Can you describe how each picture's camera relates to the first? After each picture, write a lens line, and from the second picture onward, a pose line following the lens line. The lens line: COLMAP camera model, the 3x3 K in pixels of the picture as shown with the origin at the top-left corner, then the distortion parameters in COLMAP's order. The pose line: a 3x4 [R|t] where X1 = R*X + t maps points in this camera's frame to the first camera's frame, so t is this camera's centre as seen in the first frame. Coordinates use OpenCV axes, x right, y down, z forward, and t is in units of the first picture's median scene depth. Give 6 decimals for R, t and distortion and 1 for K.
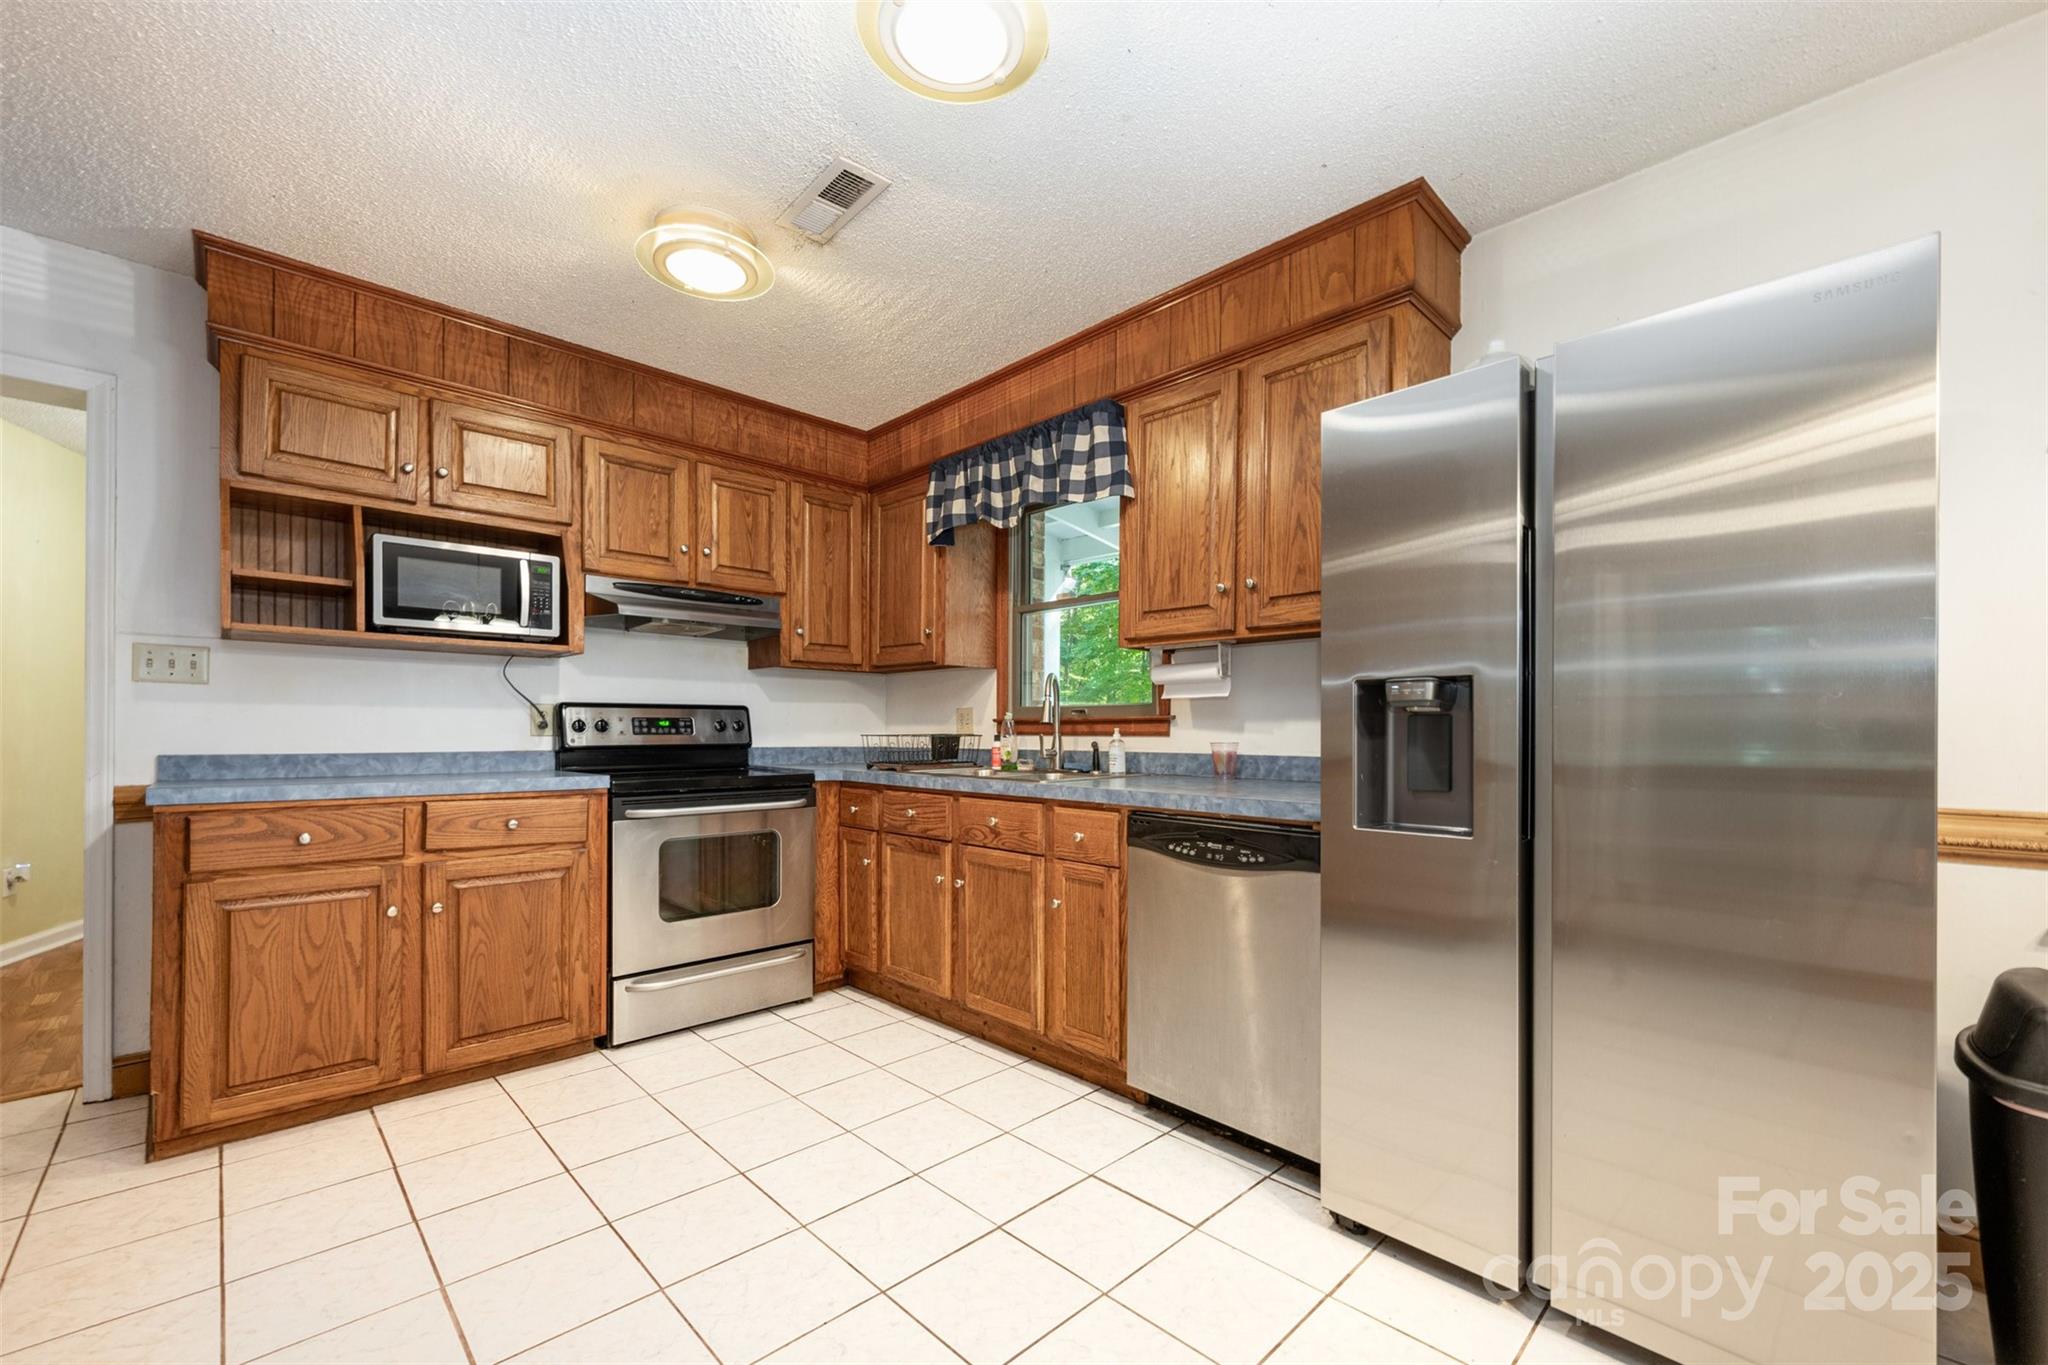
lens RADIAL K [[837.4, 0, 1019.0], [0, 837.4, 731.9], [0, 0, 1]] dist [-0.001975, 0.000664]
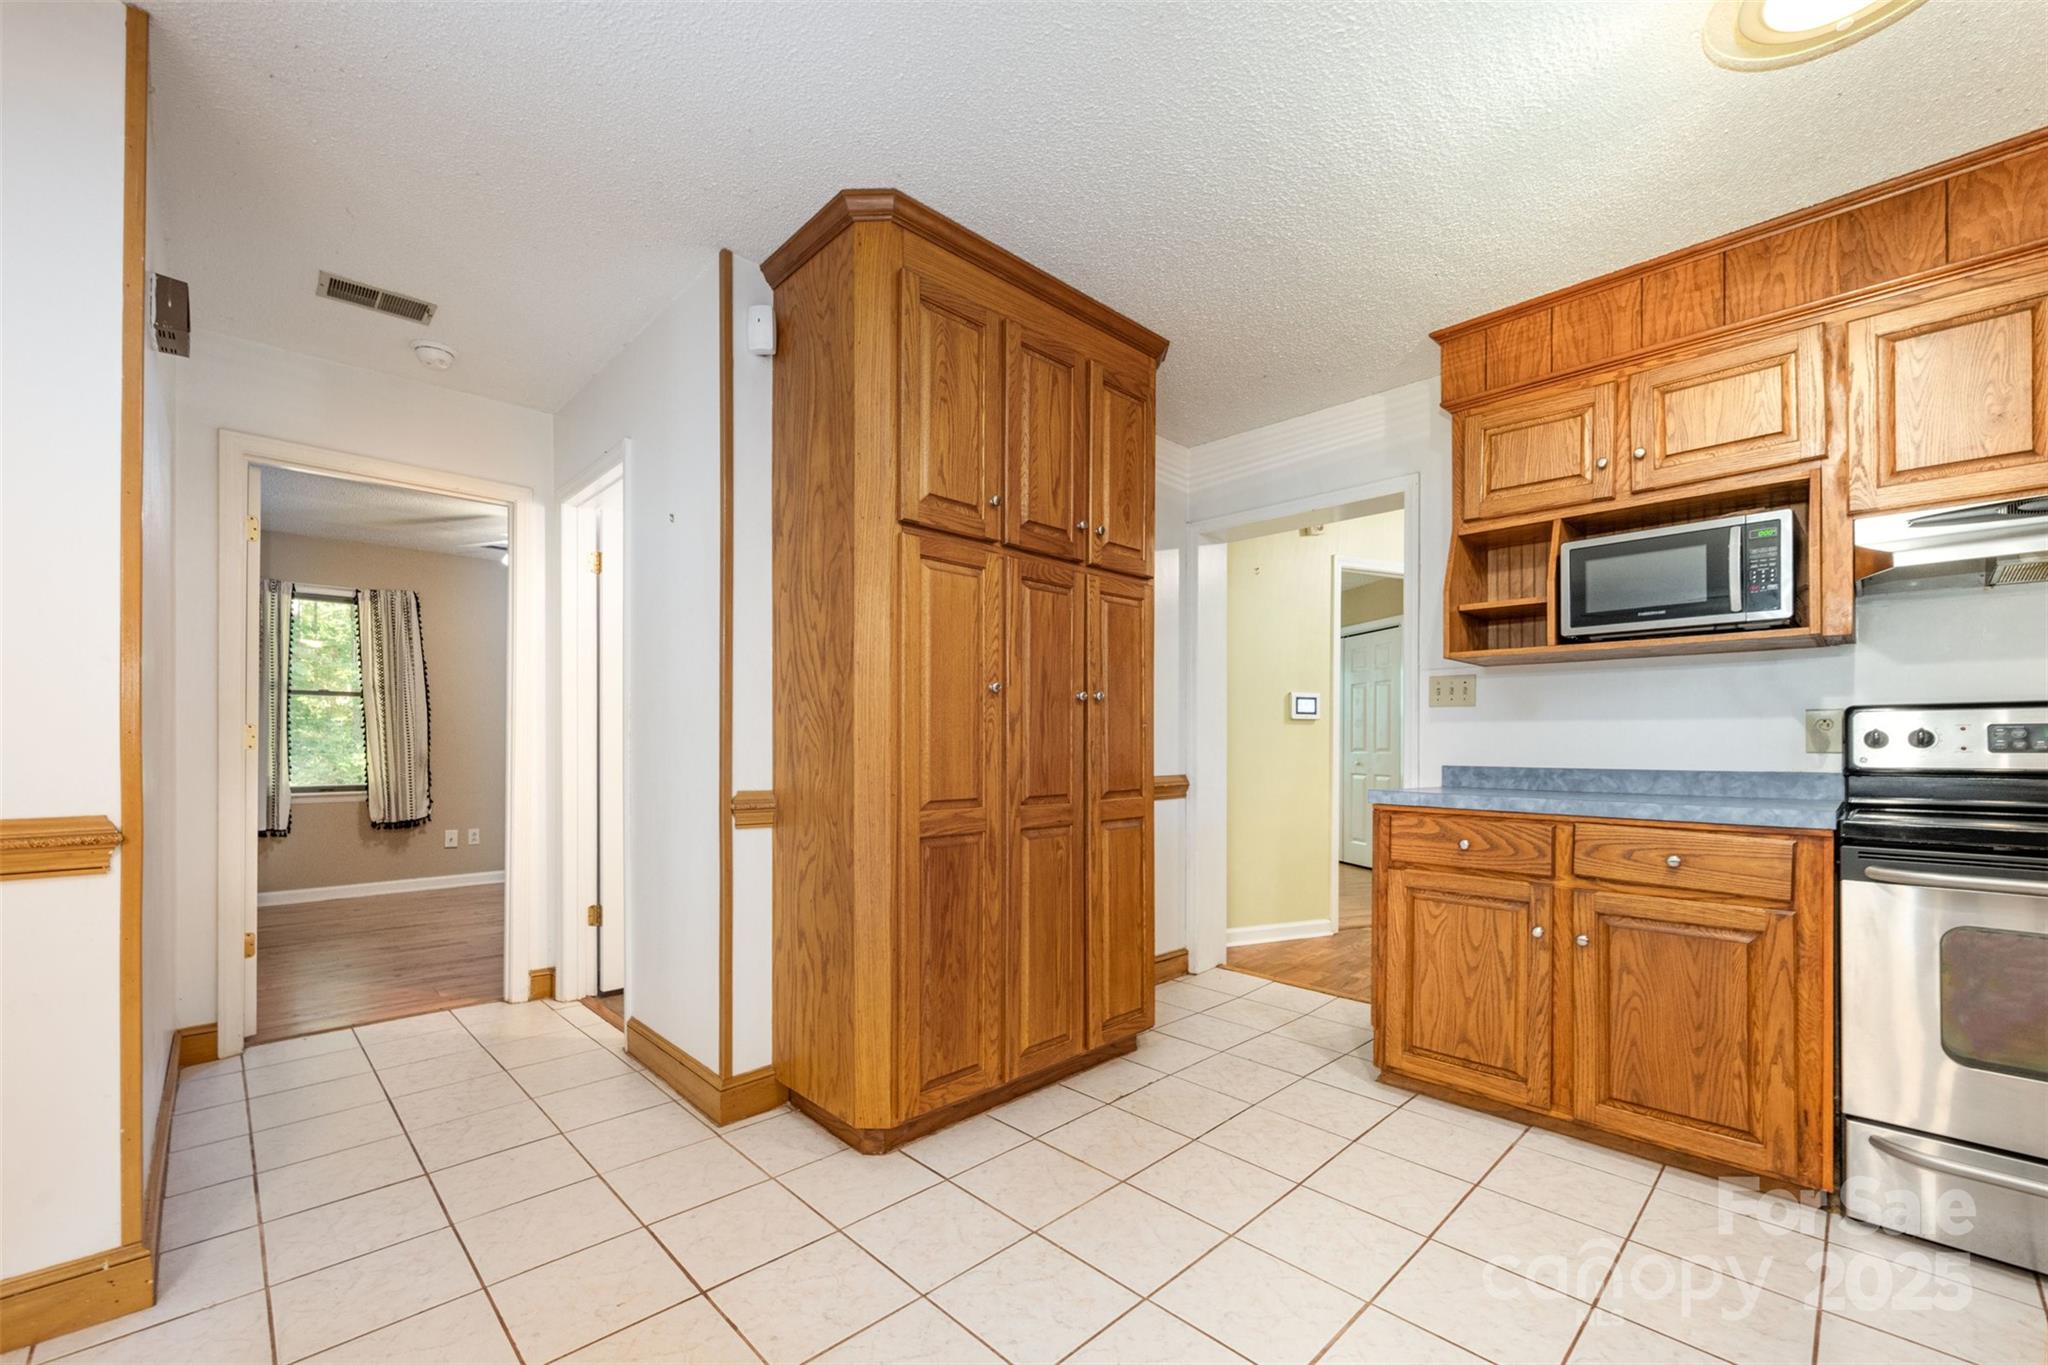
lens RADIAL K [[837.4, 0, 1049.9], [0, 837.4, 740.2], [0, 0, 1]] dist [-0.001975, 0.000664]
pose [[0.010640, -0.008295, -0.999909, 0.187531], [-0.002580, 0.999962, -0.008323, 0.001967], [0.999940, 0.002668, 0.010618, 0.370645]]
